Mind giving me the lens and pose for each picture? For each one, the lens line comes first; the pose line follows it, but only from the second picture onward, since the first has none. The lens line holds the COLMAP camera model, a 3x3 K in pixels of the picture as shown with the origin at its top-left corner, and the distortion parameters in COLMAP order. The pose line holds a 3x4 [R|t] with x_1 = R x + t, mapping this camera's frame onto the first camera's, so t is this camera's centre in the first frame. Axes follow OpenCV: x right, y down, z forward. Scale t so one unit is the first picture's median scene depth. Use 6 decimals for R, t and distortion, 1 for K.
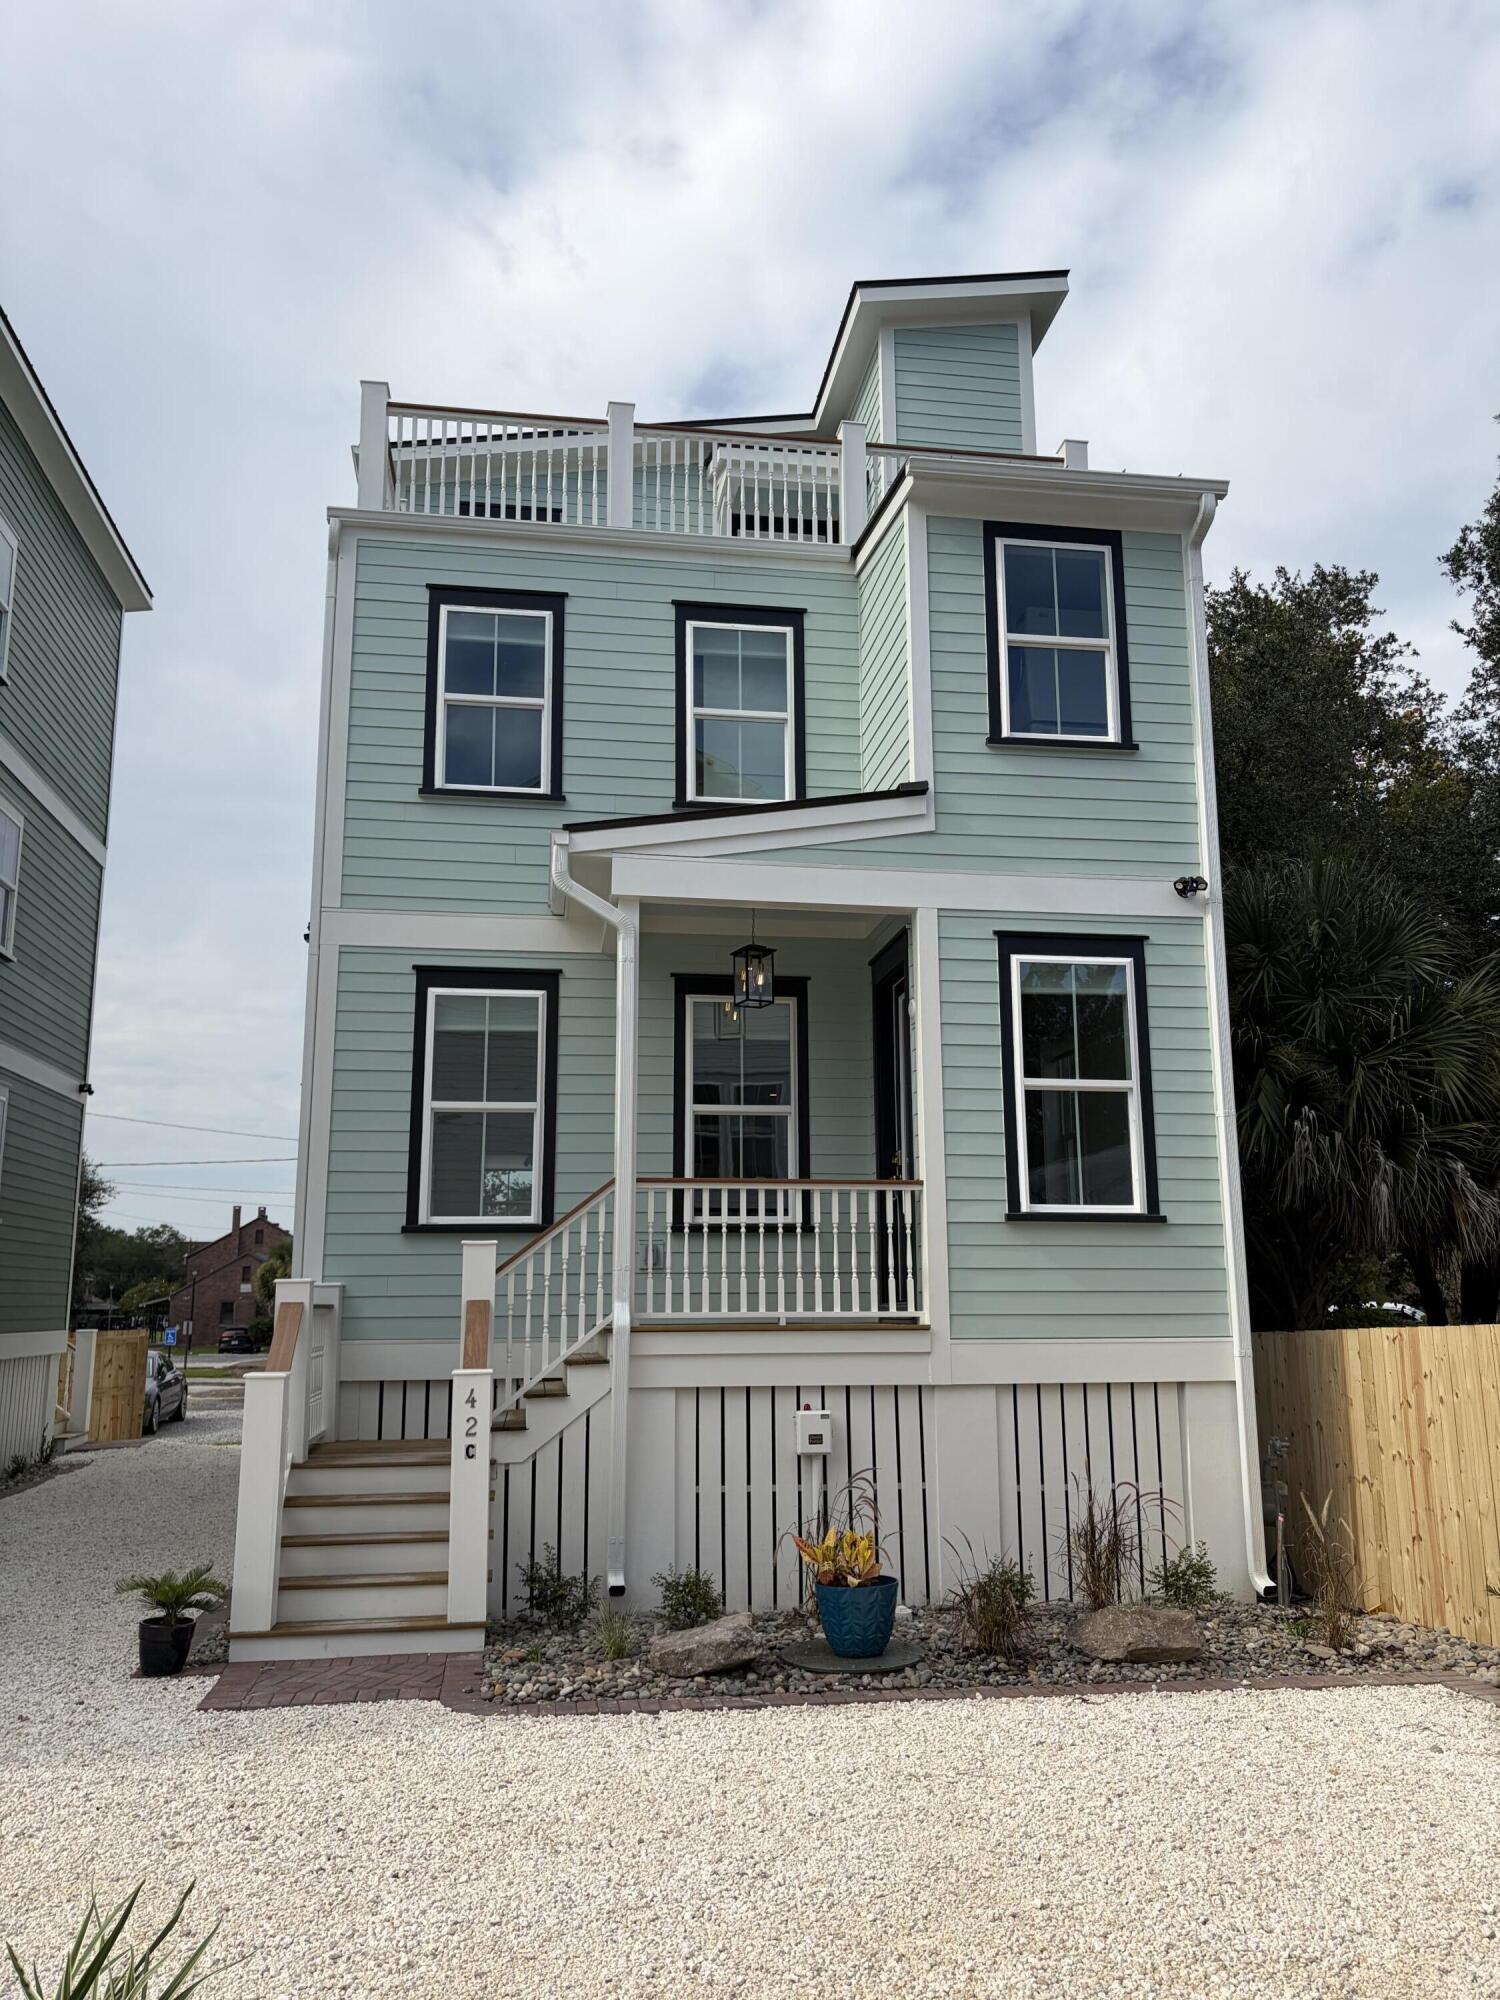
lens RADIAL K [[1564.9, 0, 750.0], [0, 1564.9, 1000.0], [0, 0, 1]] dist [0.109856, -0.238803]
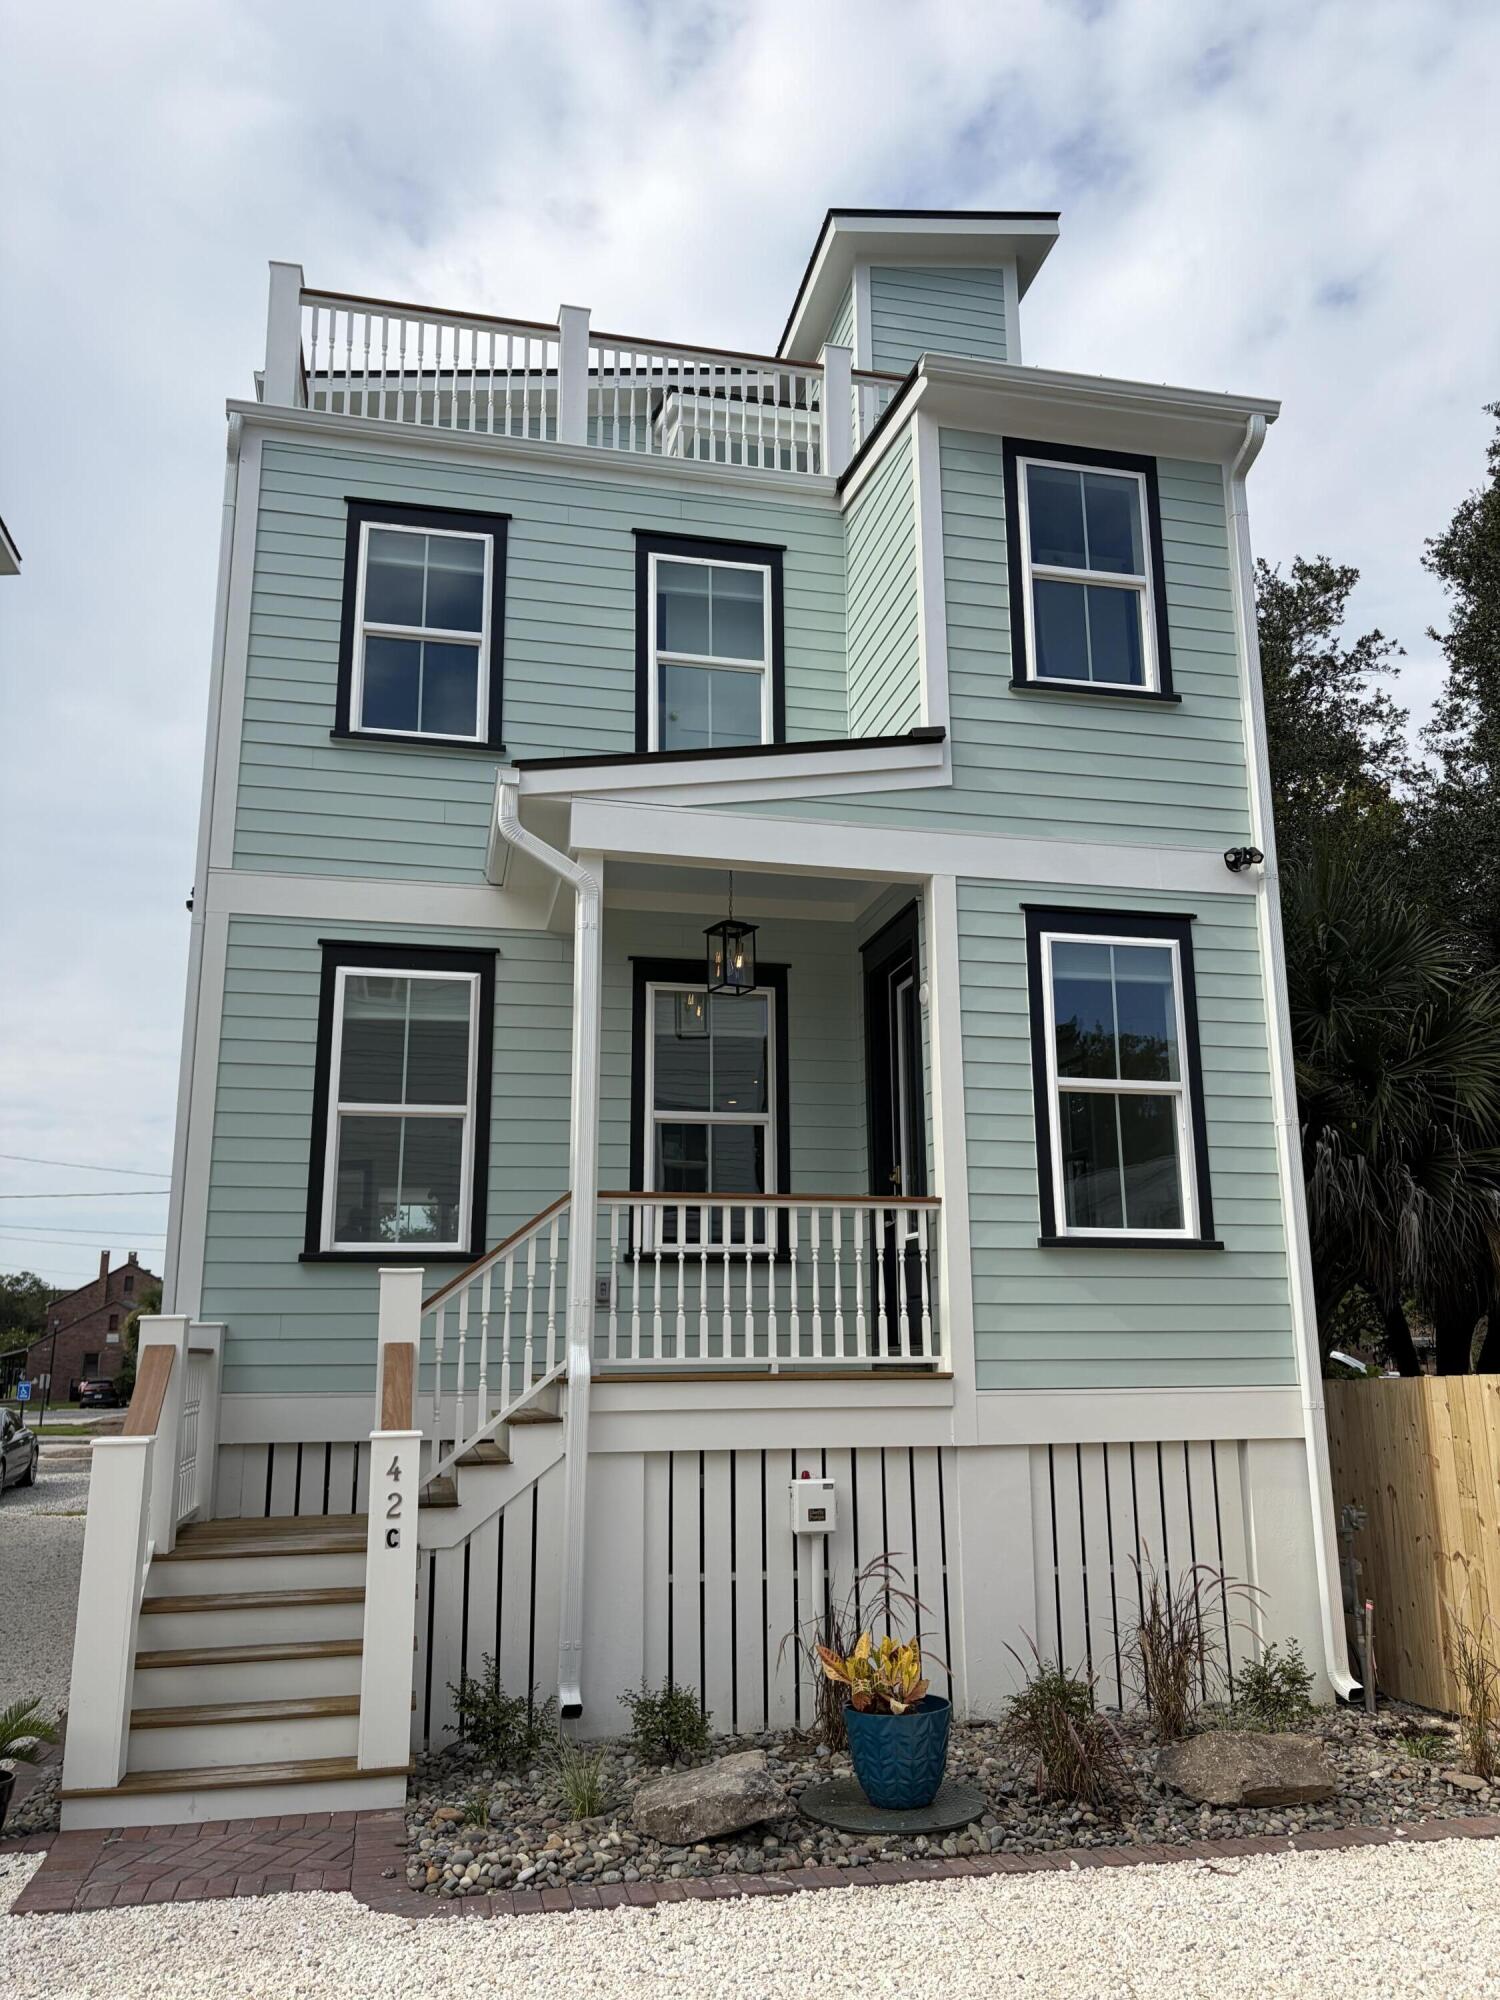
lens RADIAL K [[1536.0, 0, 750.0], [0, 1536.0, 1000.0], [0, 0, 1]] dist [0.080337, -0.111670]
pose [[0.997088, 0.014886, 0.074799, -0.051690], [-0.012282, 0.999307, -0.035150, 0.038598], [-0.075270, 0.034129, 0.996579, 0.182764]]
